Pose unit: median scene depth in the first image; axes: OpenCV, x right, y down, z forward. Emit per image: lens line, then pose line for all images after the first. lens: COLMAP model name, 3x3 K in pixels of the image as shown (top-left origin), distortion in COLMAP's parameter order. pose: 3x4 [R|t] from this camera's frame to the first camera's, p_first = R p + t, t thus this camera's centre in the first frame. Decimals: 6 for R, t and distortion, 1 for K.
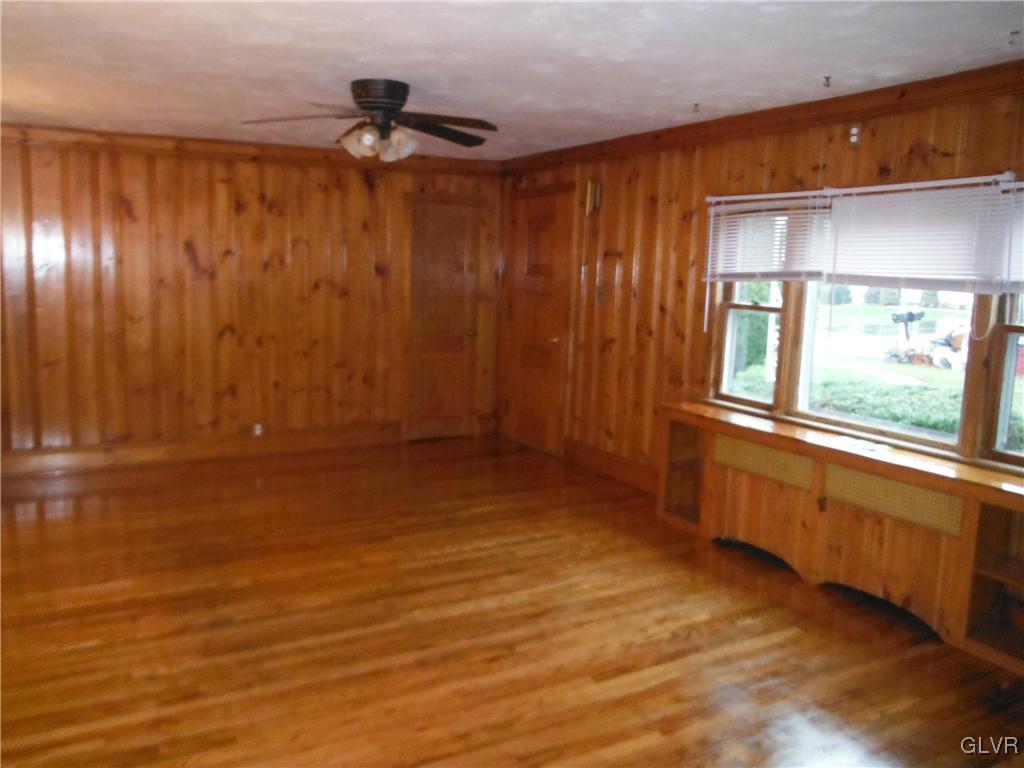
lens RADIAL K [[835.4, 0, 480.7], [0, 835.4, 376.8], [0, 0, 1]] dist [-0.003599, 0.007394]
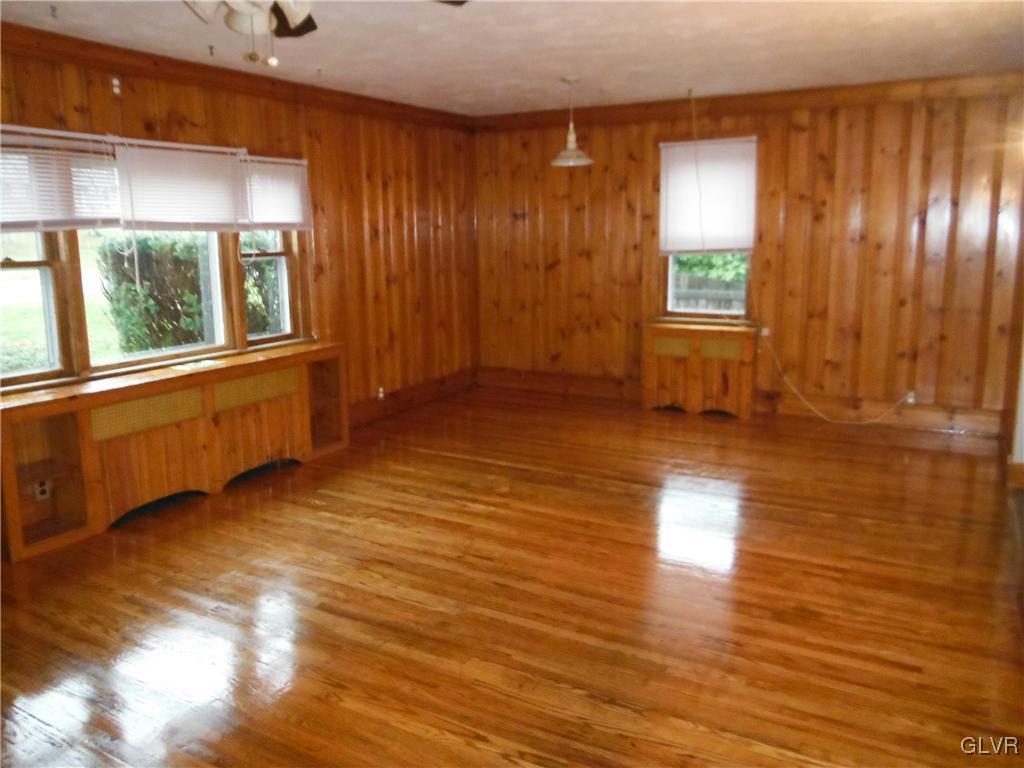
lens RADIAL K [[835.4, 0, 480.7], [0, 835.4, 376.8], [0, 0, 1]] dist [-0.003599, 0.007394]
pose [[-0.534818, -0.170499, 0.827587, -0.813072], [0.105994, 0.958157, 0.265897, -0.192666], [-0.838293, 0.229926, -0.494368, 1.374103]]
